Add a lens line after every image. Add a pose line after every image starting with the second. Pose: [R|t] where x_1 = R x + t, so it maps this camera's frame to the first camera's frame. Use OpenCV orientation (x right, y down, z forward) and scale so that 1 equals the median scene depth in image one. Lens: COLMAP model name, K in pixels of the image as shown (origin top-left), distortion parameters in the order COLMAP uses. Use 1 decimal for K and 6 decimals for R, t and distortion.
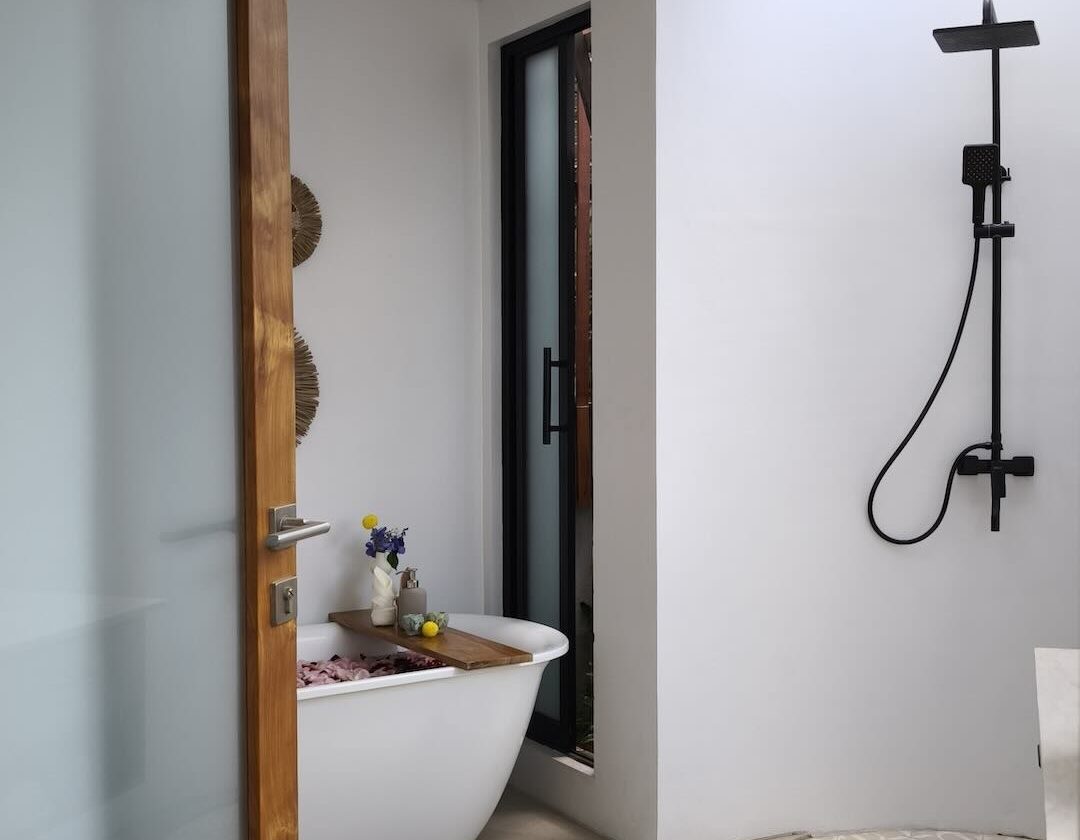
lens RADIAL K [[817.2, 0, 540.0], [0, 817.2, 420.0], [0, 0, 1]] dist [-0.000492, 0.000049]
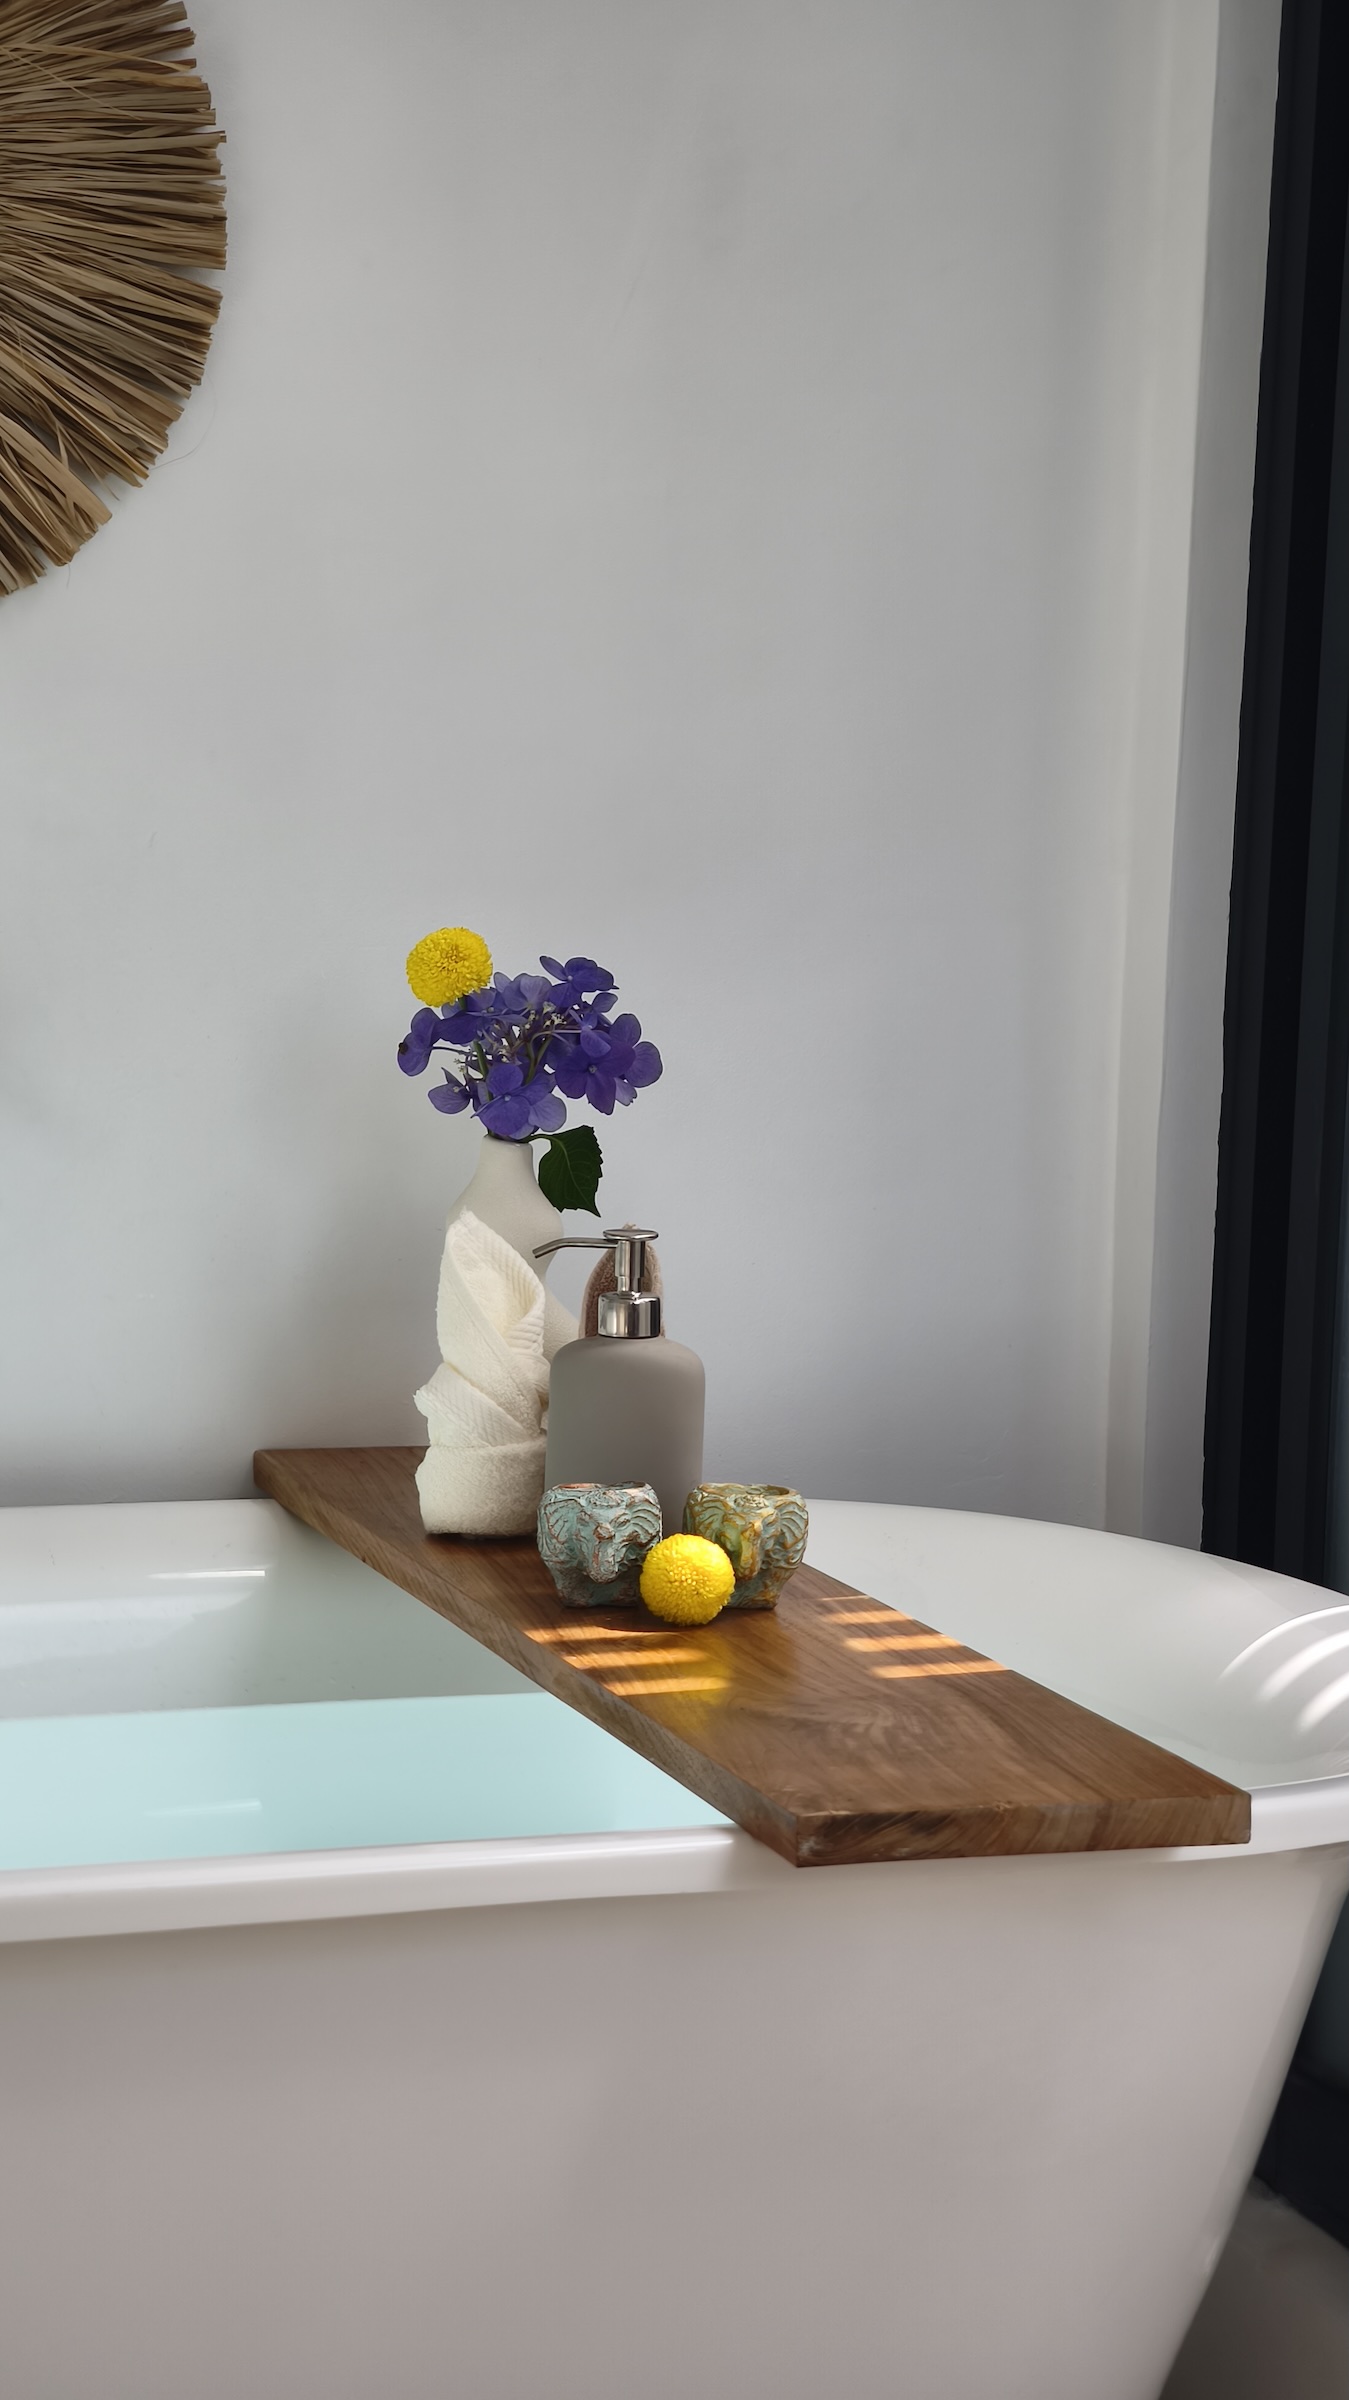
lens RADIAL K [[4260.9, 0, 674.5], [0, 4260.9, 1200.0], [0, 0, 1]] dist [-0.023920, -0.085609]
pose [[0.981902, 0.075498, -0.173691, 0.007255], [-0.047301, 0.985804, 0.161100, 0.026075], [0.183388, -0.149969, 0.971534, 0.109490]]
